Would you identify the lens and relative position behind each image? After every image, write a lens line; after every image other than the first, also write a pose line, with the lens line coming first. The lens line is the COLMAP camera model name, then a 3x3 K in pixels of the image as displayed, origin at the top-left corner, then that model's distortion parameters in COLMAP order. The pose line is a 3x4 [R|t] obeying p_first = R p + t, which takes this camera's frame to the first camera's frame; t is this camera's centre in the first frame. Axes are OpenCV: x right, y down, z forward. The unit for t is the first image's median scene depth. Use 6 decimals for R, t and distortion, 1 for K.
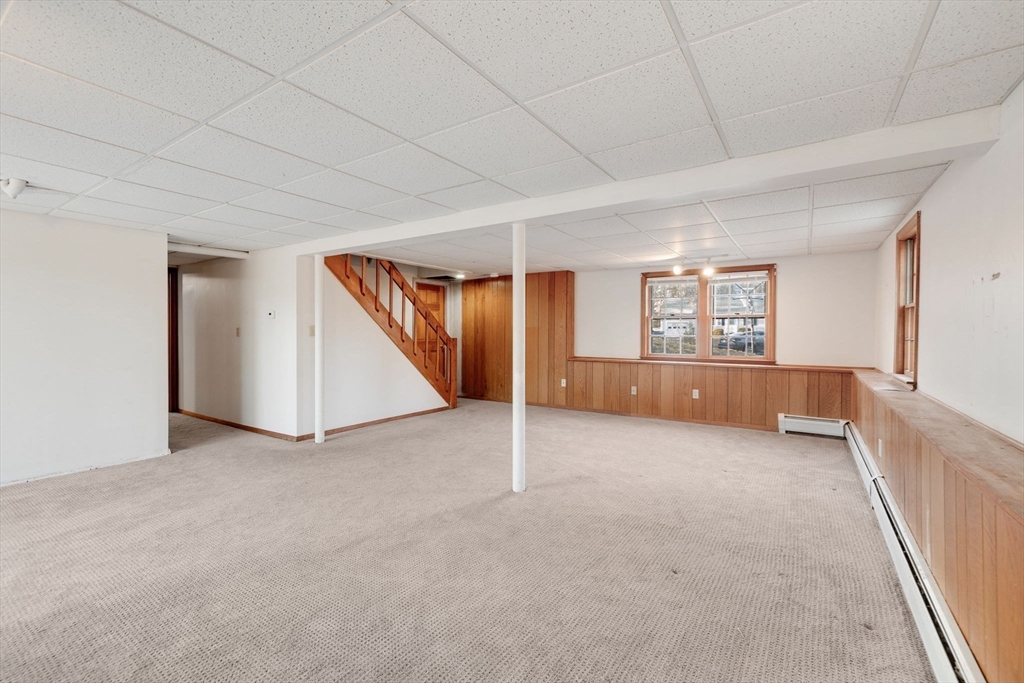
lens RADIAL K [[442.4, 0, 509.4], [0, 442.4, 333.7], [0, 0, 1]] dist [-0.003683, -0.000099]
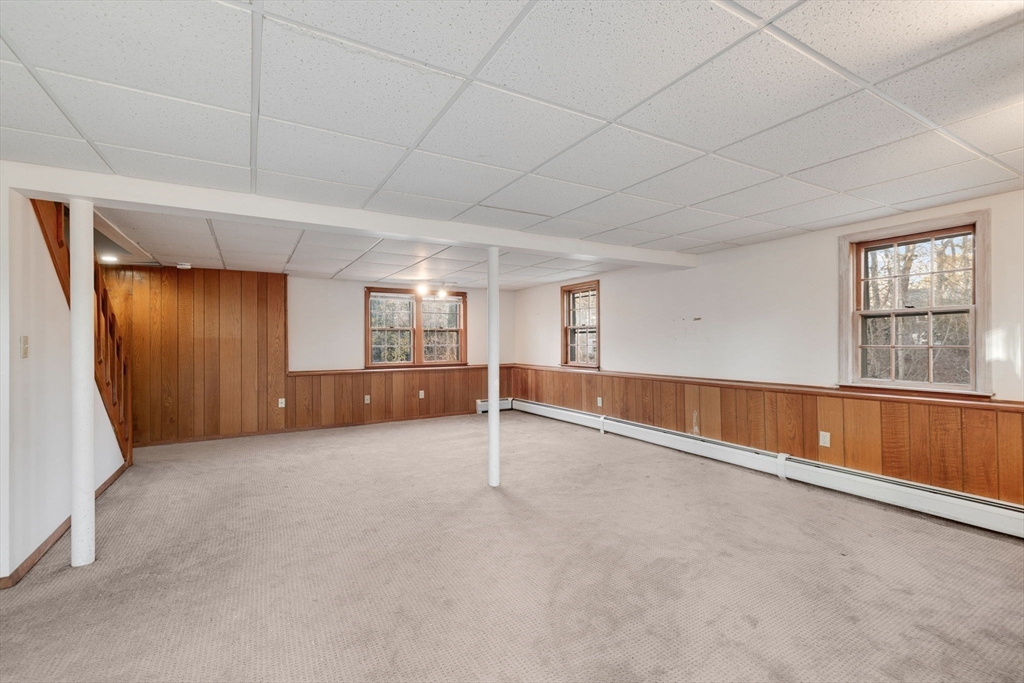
lens RADIAL K [[442.4, 0, 508.7], [0, 442.4, 341.1], [0, 0, 1]] dist [-0.003683, -0.000099]
pose [[0.434844, -0.005966, 0.900486, -0.507645], [0.012796, 0.999918, 0.000445, -0.004629], [-0.900415, 0.011329, 0.434885, 0.247009]]
